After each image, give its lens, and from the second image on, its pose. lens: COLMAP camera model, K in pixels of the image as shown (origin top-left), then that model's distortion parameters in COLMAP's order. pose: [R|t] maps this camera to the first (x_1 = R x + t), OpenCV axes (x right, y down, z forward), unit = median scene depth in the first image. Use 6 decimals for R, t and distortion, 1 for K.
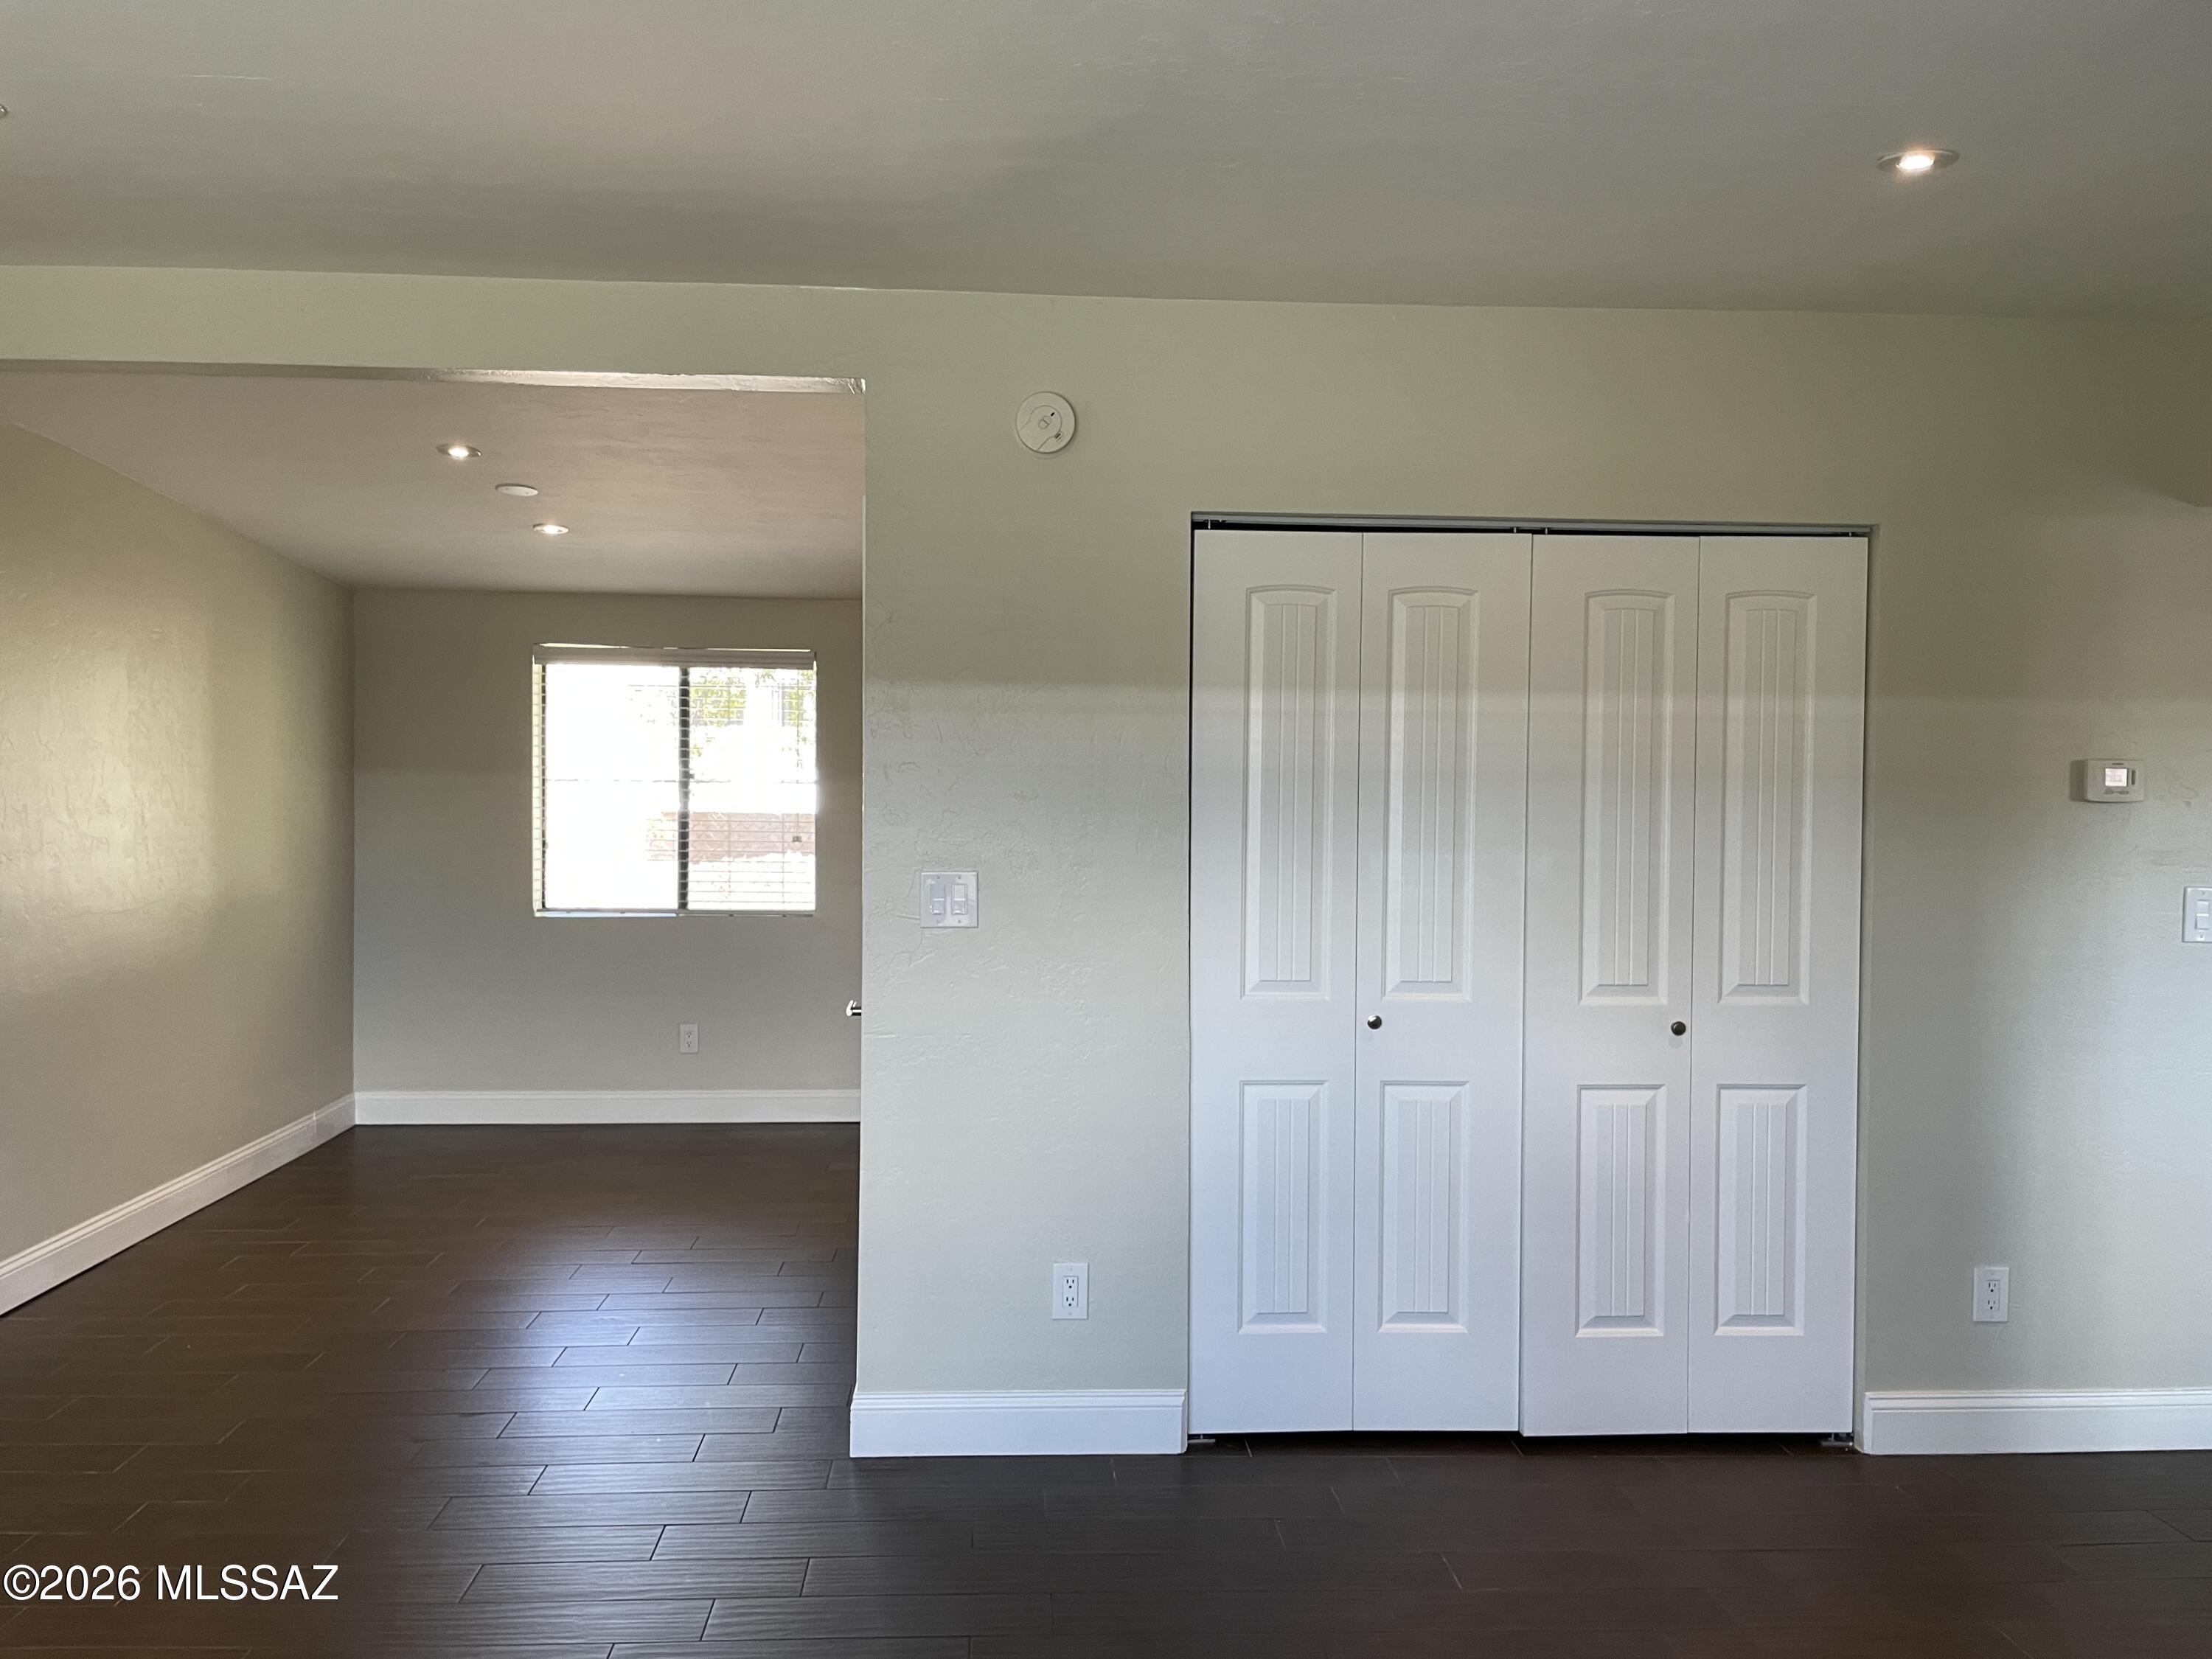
lens RADIAL K [[1681.2, 0, 1081.9], [0, 1681.2, 825.4], [0, 0, 1]] dist [0.090808, -0.133619]
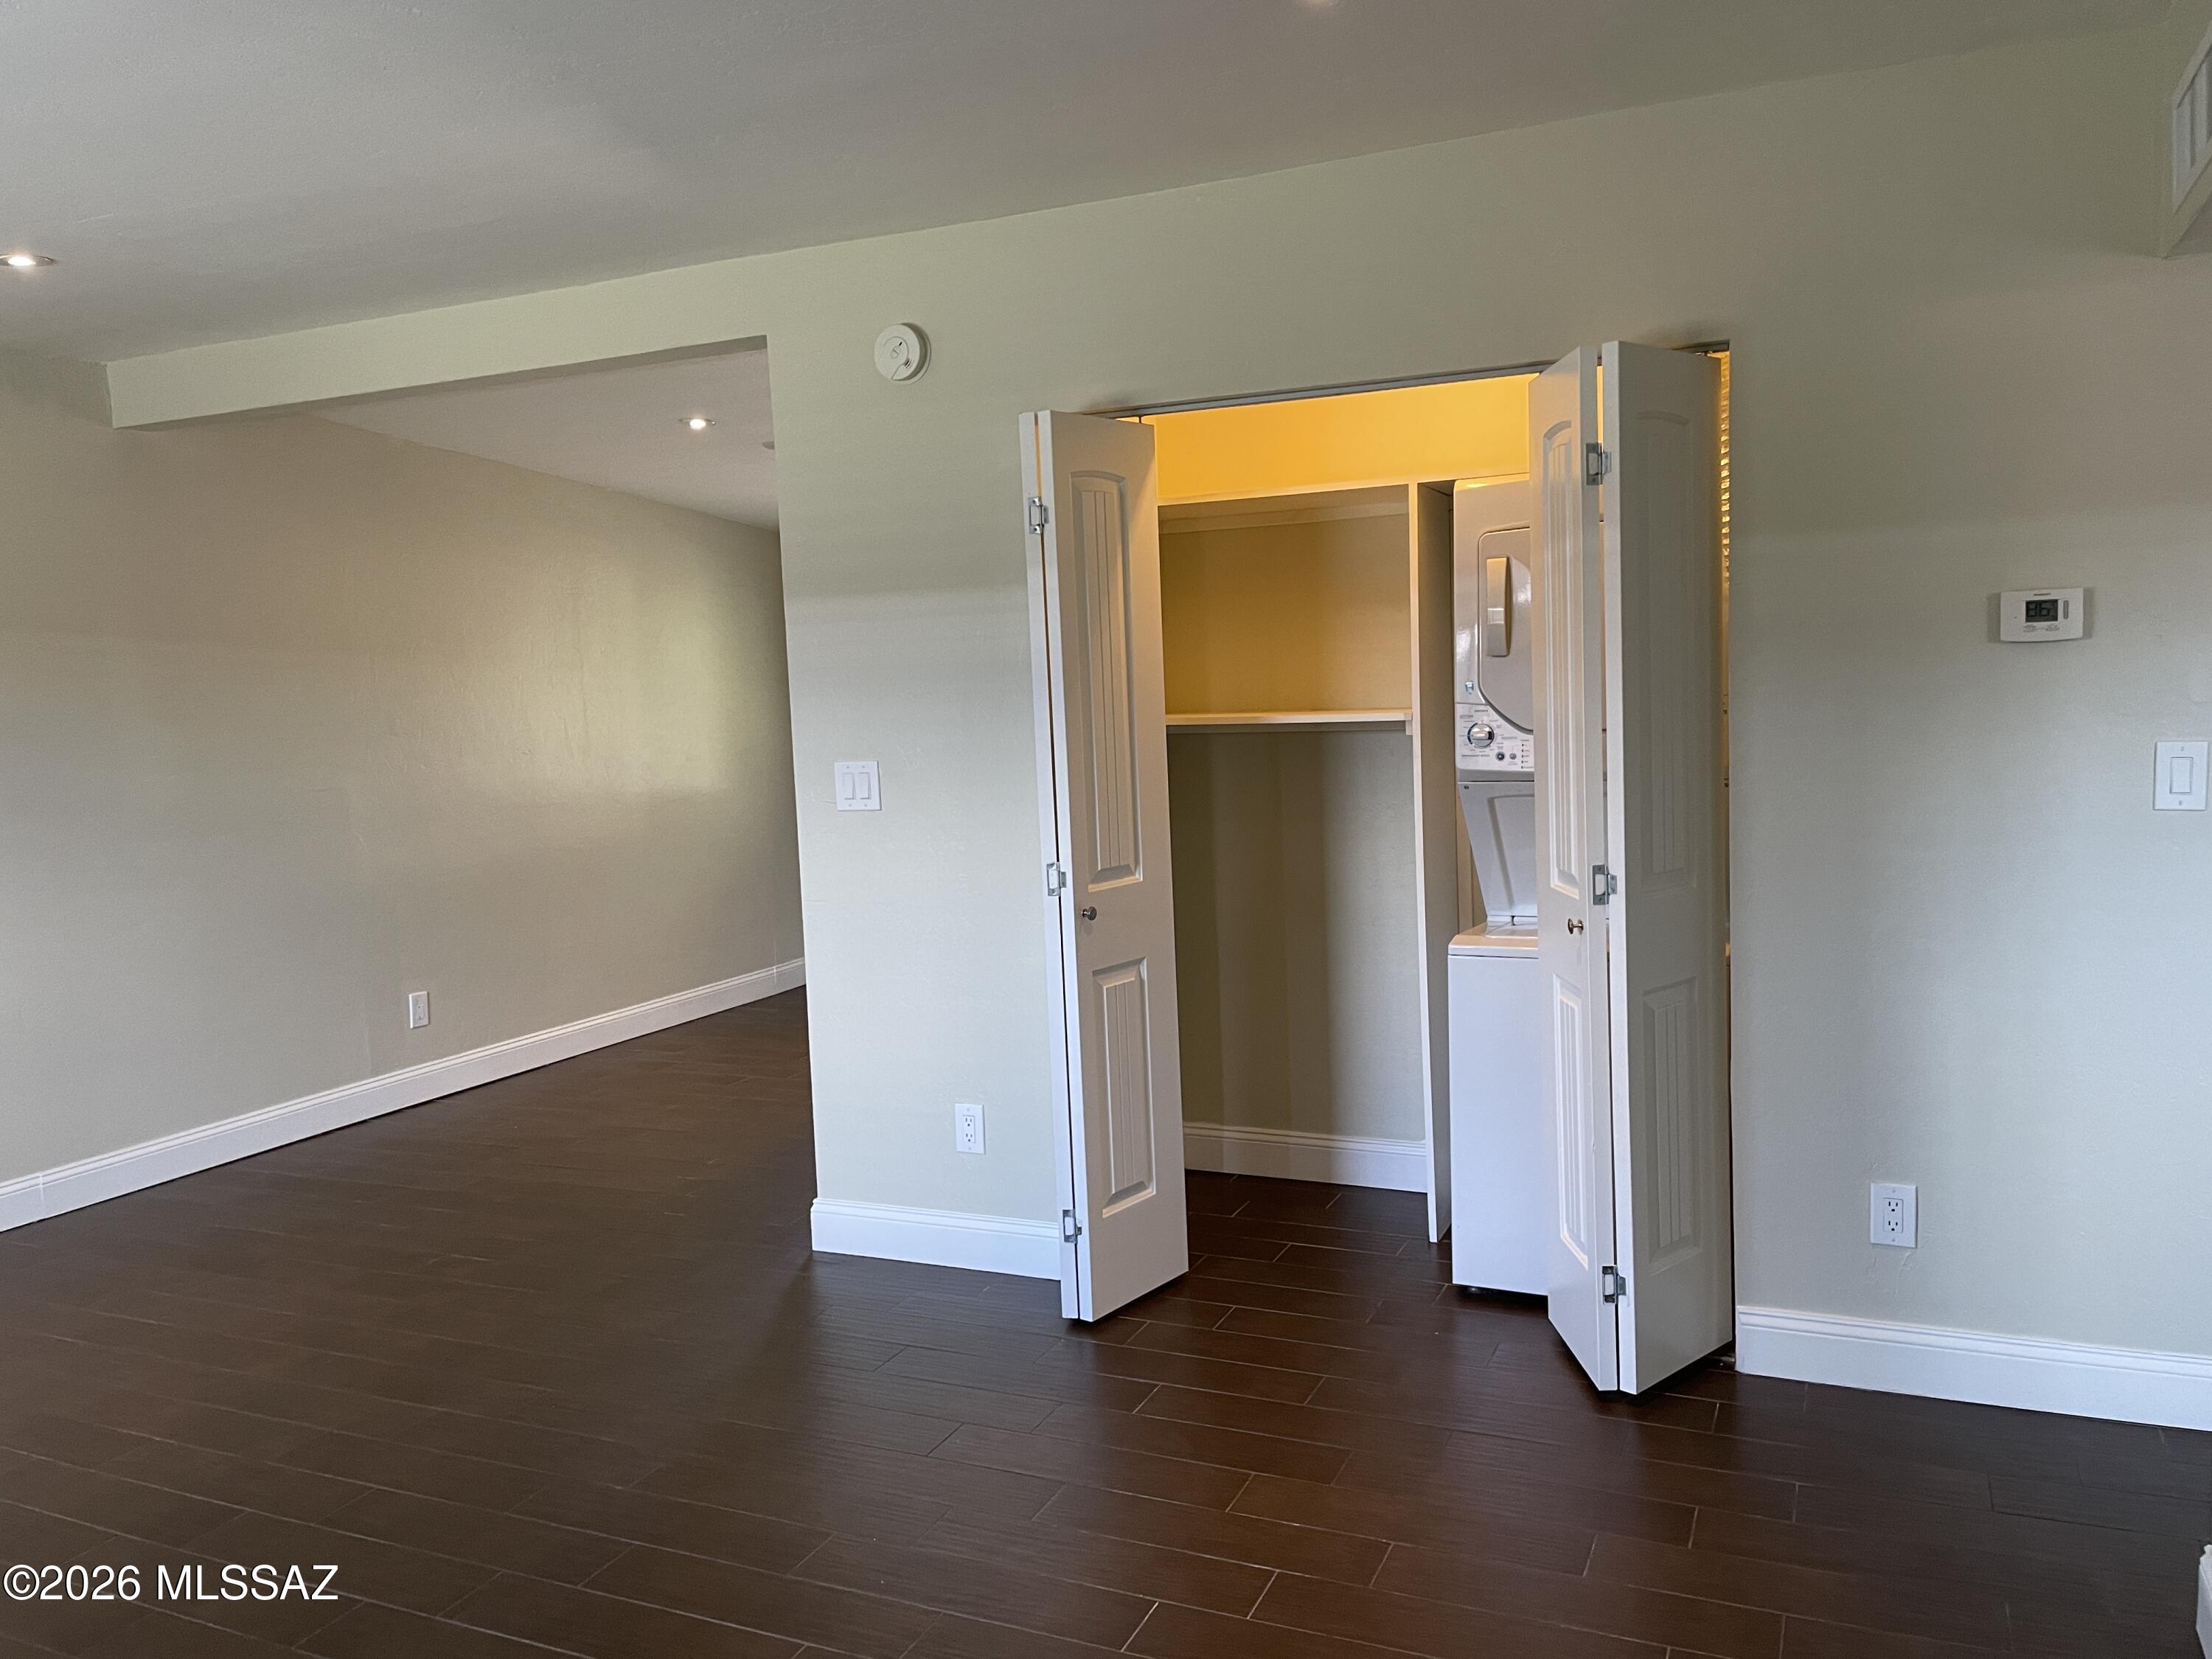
lens RADIAL K [[1694.8, 0, 1121.5], [0, 1694.8, 844.9], [0, 0, 1]] dist [0.117512, -0.180089]
pose [[0.887089, -0.001184, -0.461597, 0.594026], [0.035652, 0.997185, 0.065957, 0.013551], [0.460219, -0.074966, 0.884634, 0.050598]]
